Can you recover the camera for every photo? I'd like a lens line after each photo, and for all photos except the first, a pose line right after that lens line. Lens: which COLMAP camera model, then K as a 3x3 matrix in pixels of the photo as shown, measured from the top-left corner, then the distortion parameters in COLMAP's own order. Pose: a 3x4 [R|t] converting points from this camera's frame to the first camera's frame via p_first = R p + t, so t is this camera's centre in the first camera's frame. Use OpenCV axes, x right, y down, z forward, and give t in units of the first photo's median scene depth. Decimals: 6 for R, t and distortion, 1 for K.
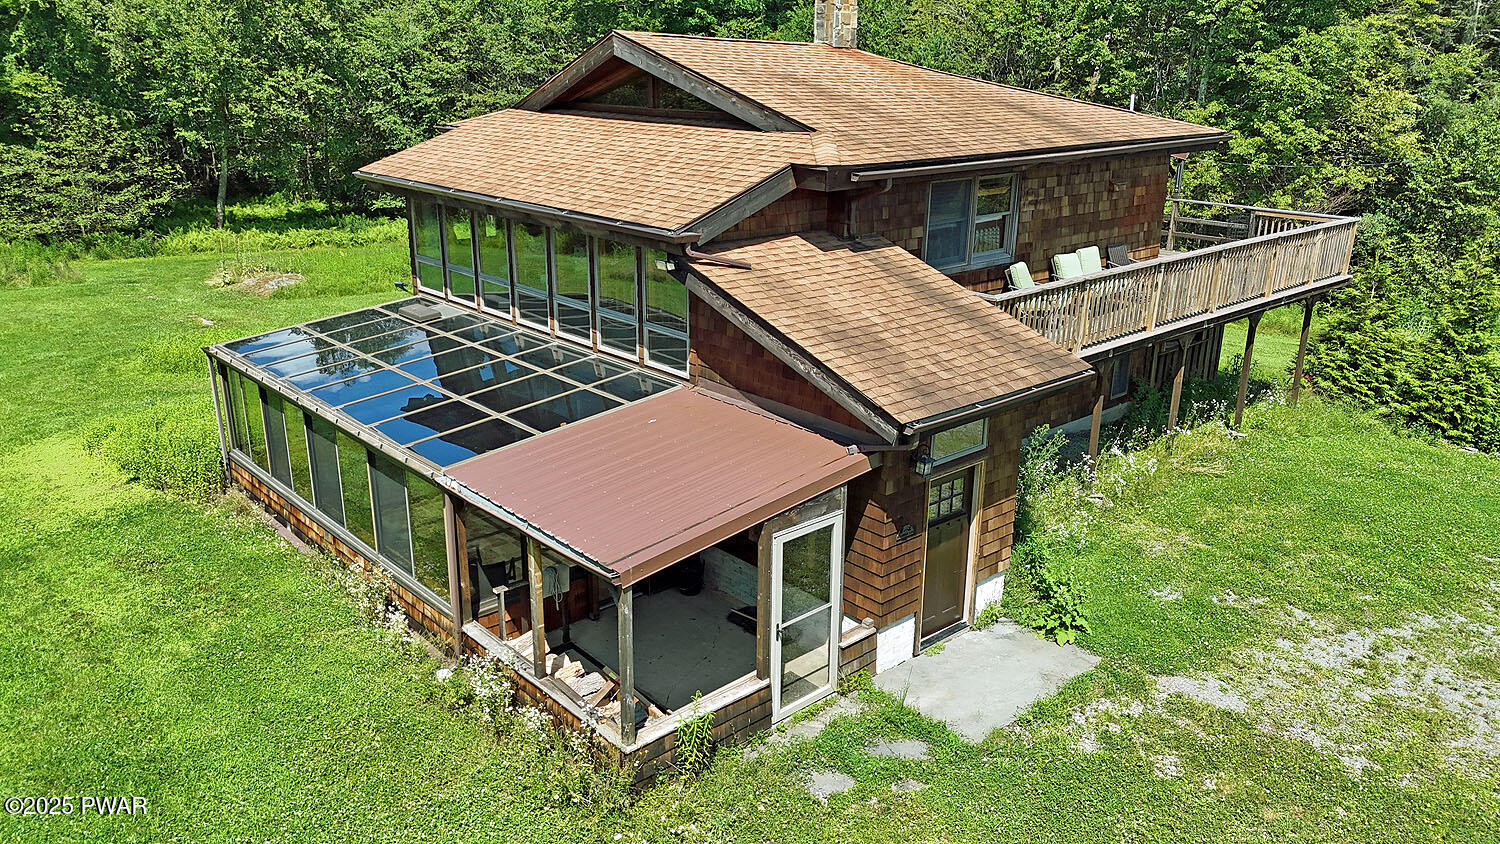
lens RADIAL K [[1091.0, 0, 747.0], [0, 1091.0, 426.7], [0, 0, 1]] dist [0.084457, -0.083059]
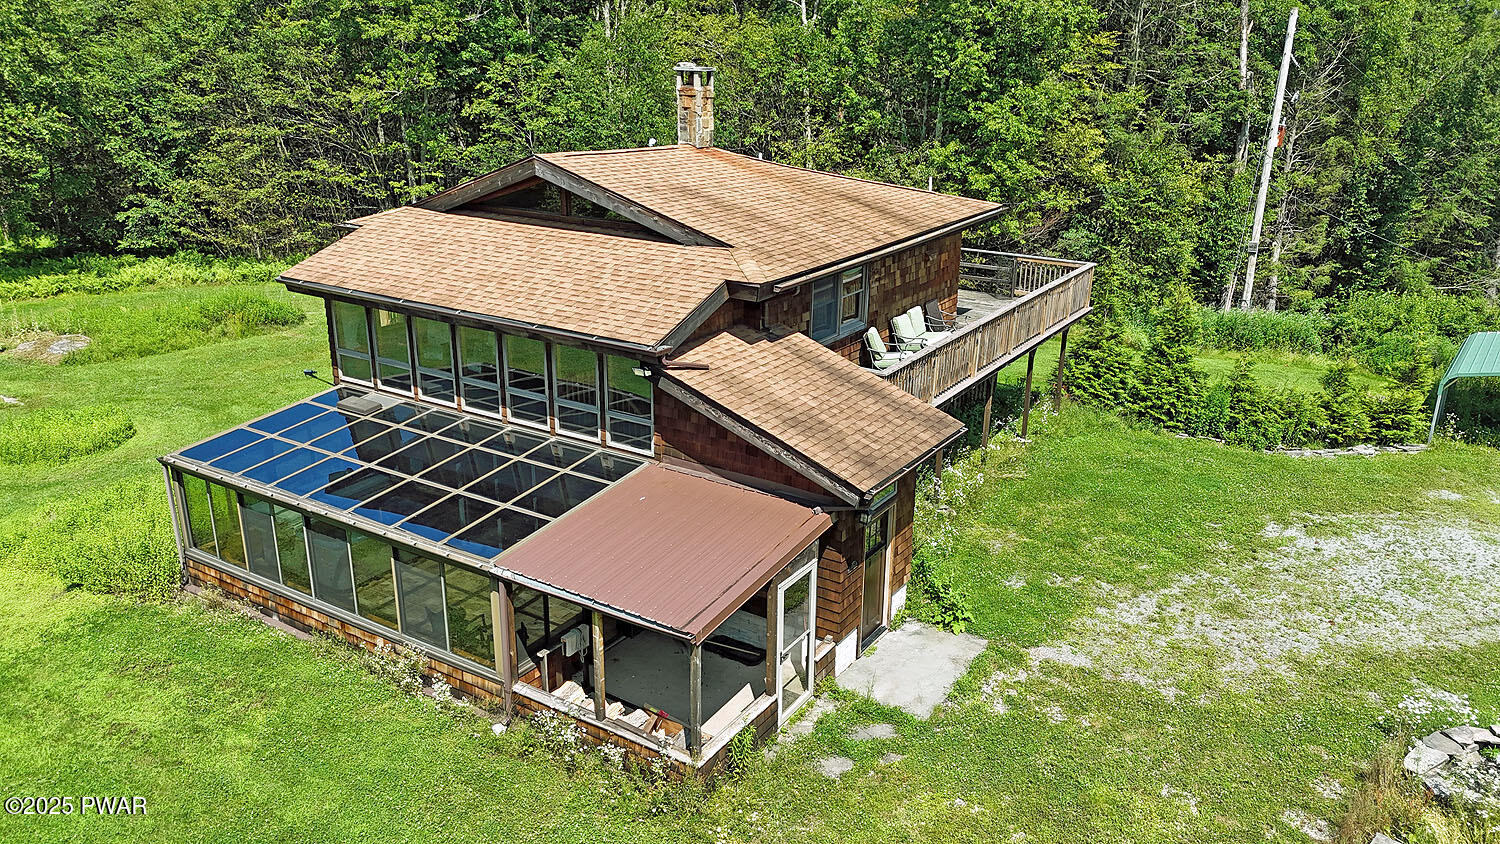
lens RADIAL K [[1091.0, 0, 747.0], [0, 1091.0, 426.7], [0, 0, 1]] dist [0.084457, -0.083059]
pose [[0.966878, -0.086290, 0.240209, -0.239220], [0.082725, 0.996261, 0.024904, -0.097957], [-0.241460, -0.004208, 0.970402, -0.204933]]
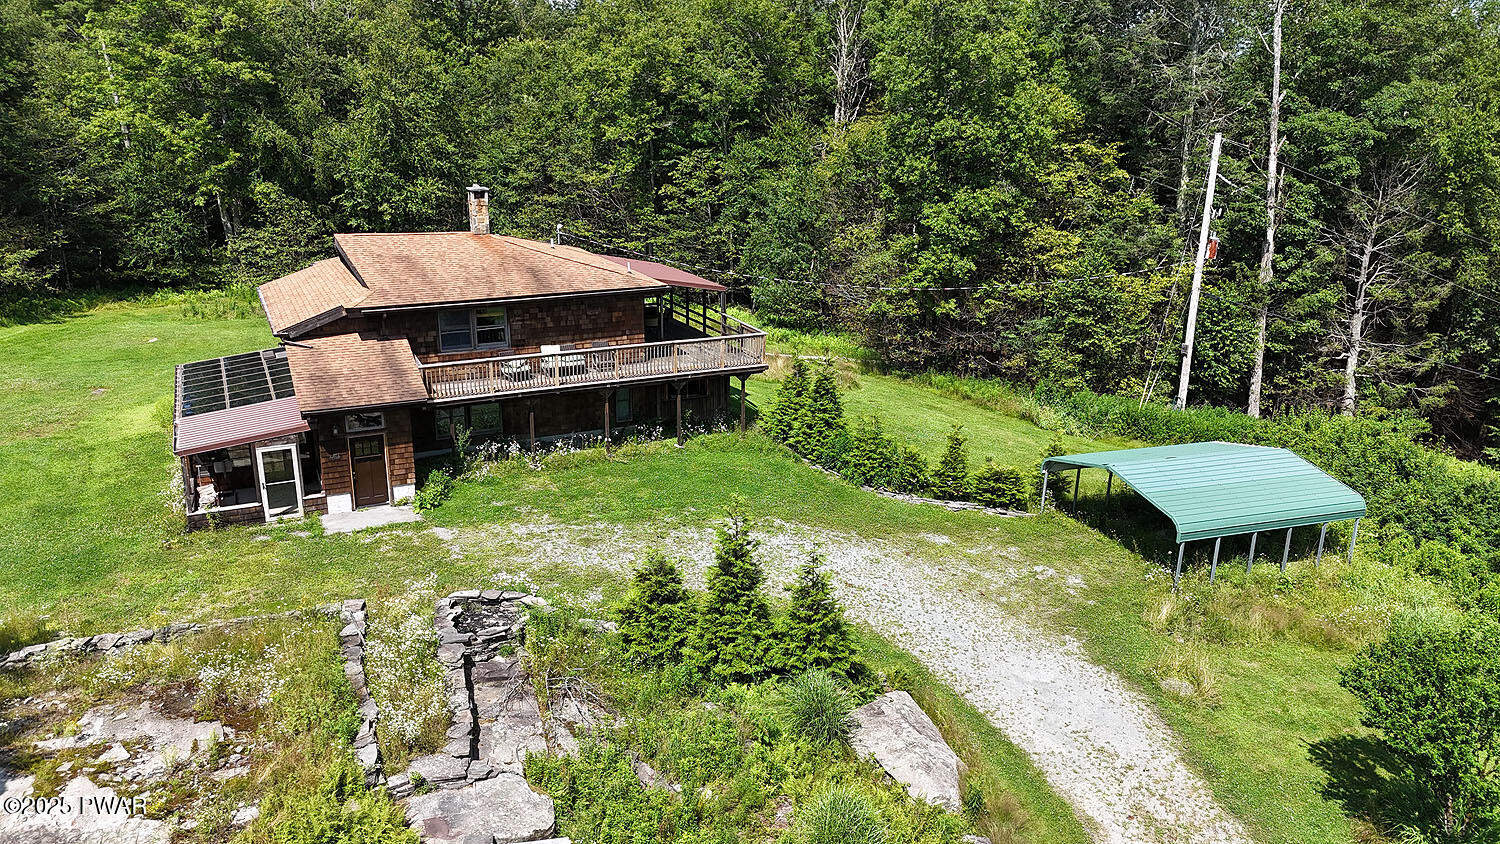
lens RADIAL K [[1091.0, 0, 747.0], [0, 1091.0, 426.7], [0, 0, 1]] dist [0.084457, -0.083059]
pose [[0.960050, 0.076817, -0.269080, 1.505134], [-0.084385, 0.996294, -0.016654, -0.008850], [0.266803, 0.038695, 0.962974, -1.039835]]
